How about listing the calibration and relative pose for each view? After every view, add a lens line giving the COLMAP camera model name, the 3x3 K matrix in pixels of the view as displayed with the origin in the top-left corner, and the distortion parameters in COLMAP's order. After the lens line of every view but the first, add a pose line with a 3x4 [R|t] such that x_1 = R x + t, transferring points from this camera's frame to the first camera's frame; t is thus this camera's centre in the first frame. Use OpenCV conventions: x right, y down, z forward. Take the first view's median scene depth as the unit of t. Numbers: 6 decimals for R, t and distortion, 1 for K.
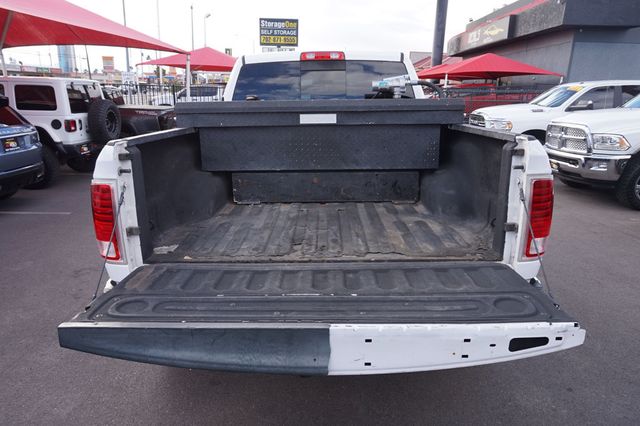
lens RADIAL K [[432.3, 0, 320.0], [0, 432.3, 213.0], [0, 0, 1]] dist [-0.050532, 0.048622]
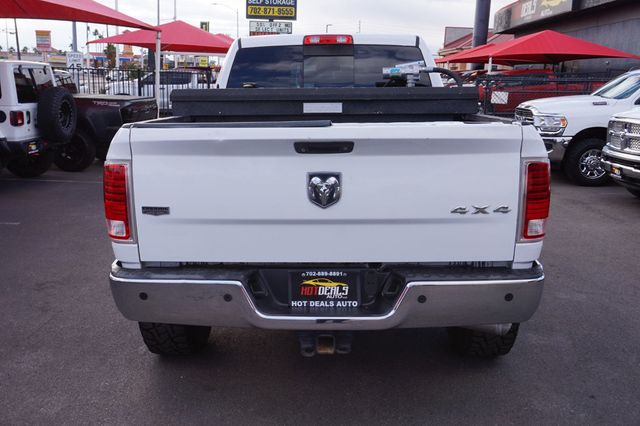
lens RADIAL K [[588.4, 0, 320.0], [0, 588.4, 213.0], [0, 0, 1]] dist [-0.008068, 0.001660]
pose [[0.999951, 0.006566, -0.007380, 0.000171], [-0.006937, 0.998655, -0.051378, 0.028652], [0.007033, 0.051427, 0.998652, -0.100647]]
